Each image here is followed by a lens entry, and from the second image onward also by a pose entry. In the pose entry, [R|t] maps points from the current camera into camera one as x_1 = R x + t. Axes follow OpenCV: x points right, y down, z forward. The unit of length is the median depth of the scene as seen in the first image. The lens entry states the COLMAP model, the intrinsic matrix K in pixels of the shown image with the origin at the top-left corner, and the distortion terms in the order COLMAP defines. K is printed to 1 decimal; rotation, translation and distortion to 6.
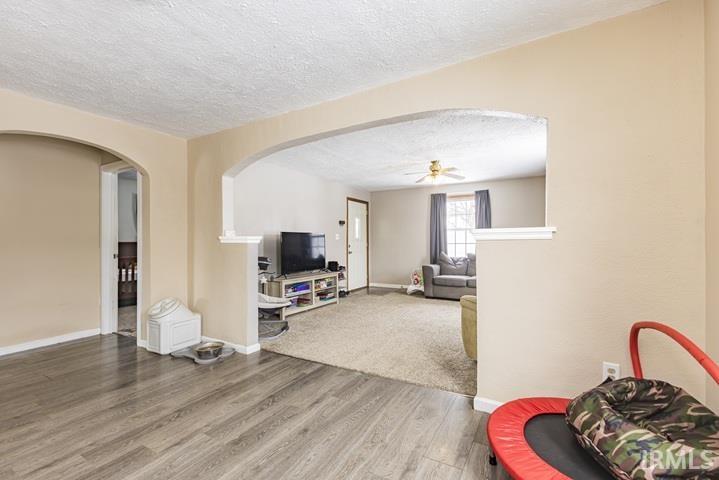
lens RADIAL K [[315.2, 0, 361.4], [0, 315.2, 241.9], [0, 0, 1]] dist [0.002534, -0.000023]
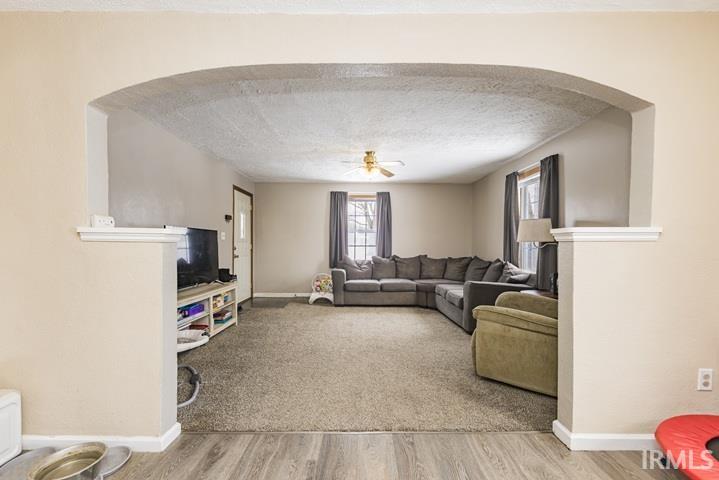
lens RADIAL K [[311.9, 0, 360.8], [0, 311.9, 250.5], [0, 0, 1]] dist [0.001969, -0.000058]
pose [[0.867967, -0.001114, 0.496621, -0.168238], [-0.008419, 0.999821, 0.016957, 0.003180], [-0.496551, -0.018899, 0.867802, 0.192547]]
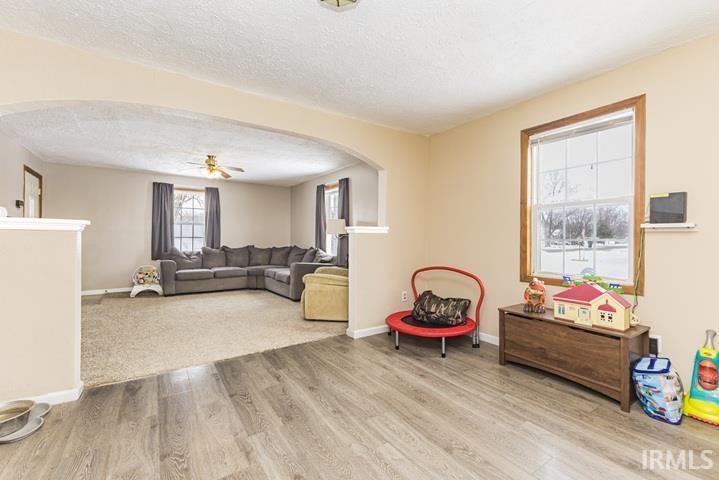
lens RADIAL K [[311.0, 0, 359.5], [0, 311.0, 240.0], [0, 0, 1]] dist [0.004246, -0.000120]
pose [[0.444123, 0.002256, 0.895963, -0.346775], [-0.007441, 0.999972, 0.001170, 0.008448], [-0.895935, -0.007187, 0.444127, 0.091860]]
